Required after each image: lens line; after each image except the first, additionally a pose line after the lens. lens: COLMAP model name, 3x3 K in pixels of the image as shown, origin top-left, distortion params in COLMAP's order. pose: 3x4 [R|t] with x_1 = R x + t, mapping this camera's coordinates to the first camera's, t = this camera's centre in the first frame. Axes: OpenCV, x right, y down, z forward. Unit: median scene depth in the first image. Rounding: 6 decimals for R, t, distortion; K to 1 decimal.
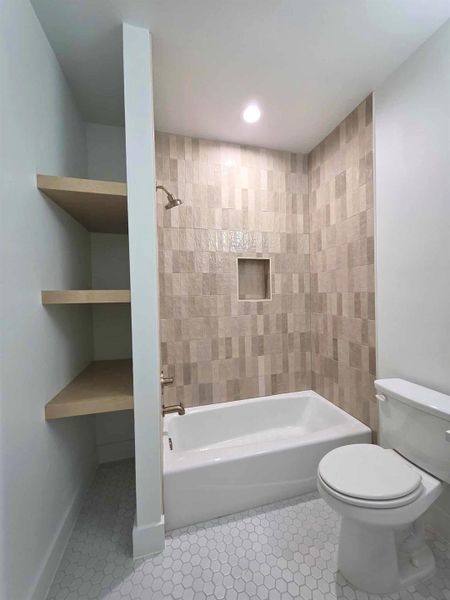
lens RADIAL K [[238.3, 0, 228.2], [0, 238.3, 298.0], [0, 0, 1]] dist [0.001302, 0.000090]
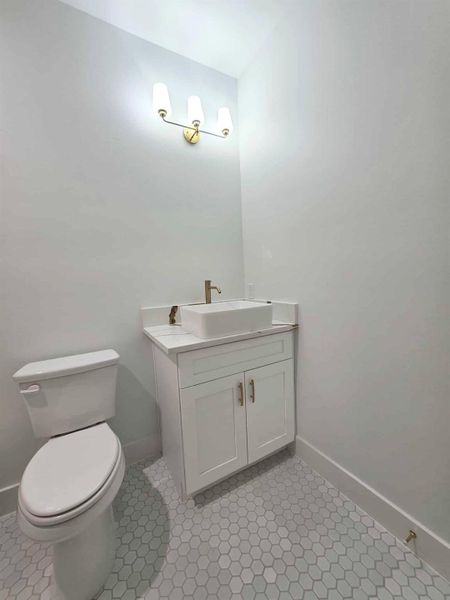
lens RADIAL K [[238.3, 0, 228.2], [0, 238.3, 298.0], [0, 0, 1]] dist [0.001302, 0.000090]
pose [[-0.259295, -0.048697, 0.964570, -0.186608], [0.067245, 0.995394, 0.068330, 0.061977], [-0.963454, 0.082580, -0.254826, 0.339706]]
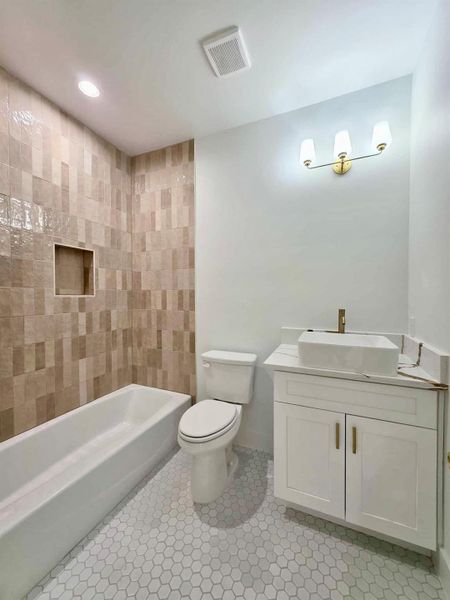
lens RADIAL K [[238.3, 0, 228.2], [0, 238.3, 298.0], [0, 0, 1]] dist [0.001302, 0.000090]
pose [[0.619192, 0.012588, 0.785139, -0.232202], [-0.001096, 0.999884, -0.015167, 0.030878], [-0.785239, 0.008531, 0.619134, 0.029244]]
